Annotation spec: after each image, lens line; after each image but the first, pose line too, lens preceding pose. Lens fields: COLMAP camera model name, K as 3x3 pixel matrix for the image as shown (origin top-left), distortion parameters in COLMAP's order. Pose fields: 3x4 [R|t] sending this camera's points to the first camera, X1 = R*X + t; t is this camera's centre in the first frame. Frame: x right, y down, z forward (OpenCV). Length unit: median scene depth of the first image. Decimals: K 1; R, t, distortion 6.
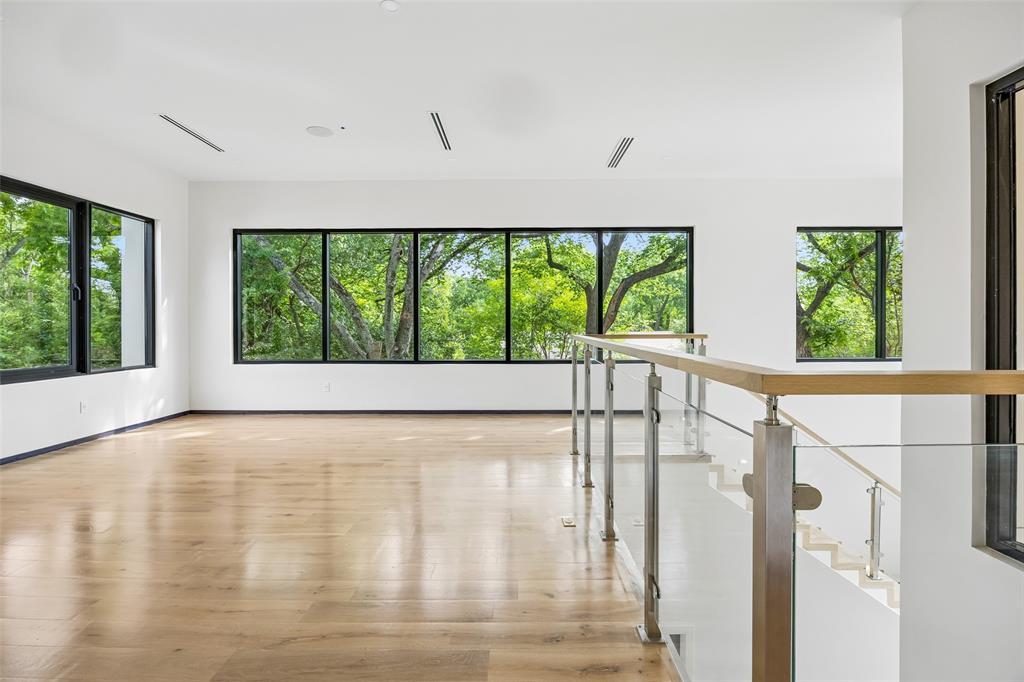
lens RADIAL K [[473.3, 0, 511.6], [0, 473.3, 338.1], [0, 0, 1]] dist [-0.006051, -0.000238]
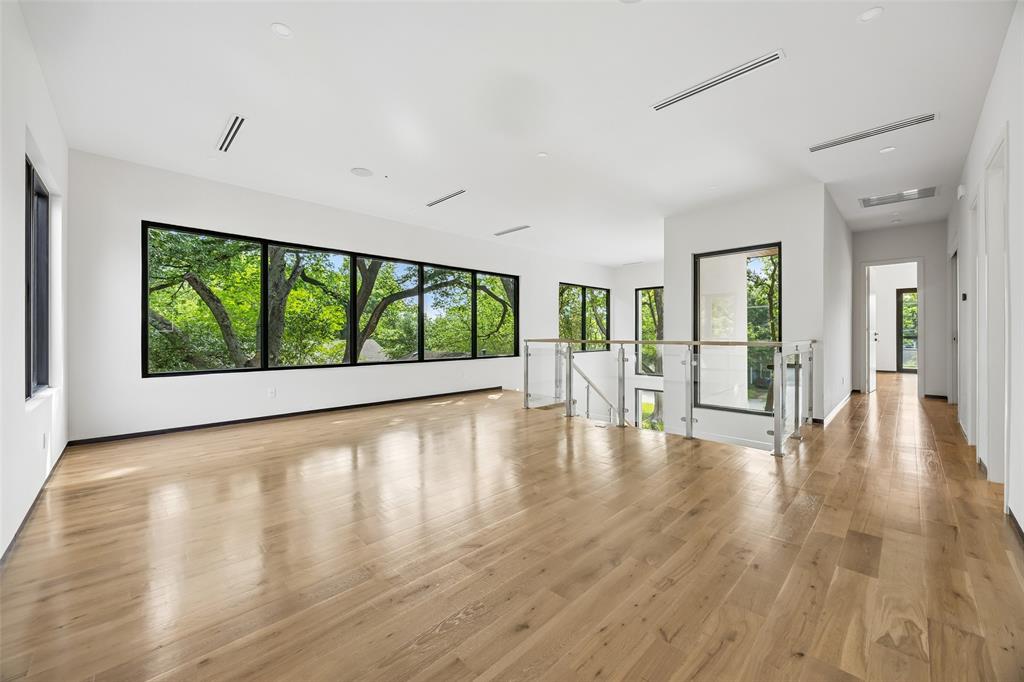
lens RADIAL K [[396.4, 0, 513.1], [0, 396.4, 335.3], [0, 0, 1]] dist [-0.003782, -0.000283]
pose [[0.695006, -0.002871, 0.718998, -0.496262], [0.018826, 0.999722, -0.014205, -0.000158], [-0.718757, 0.023409, 0.694867, 0.018416]]
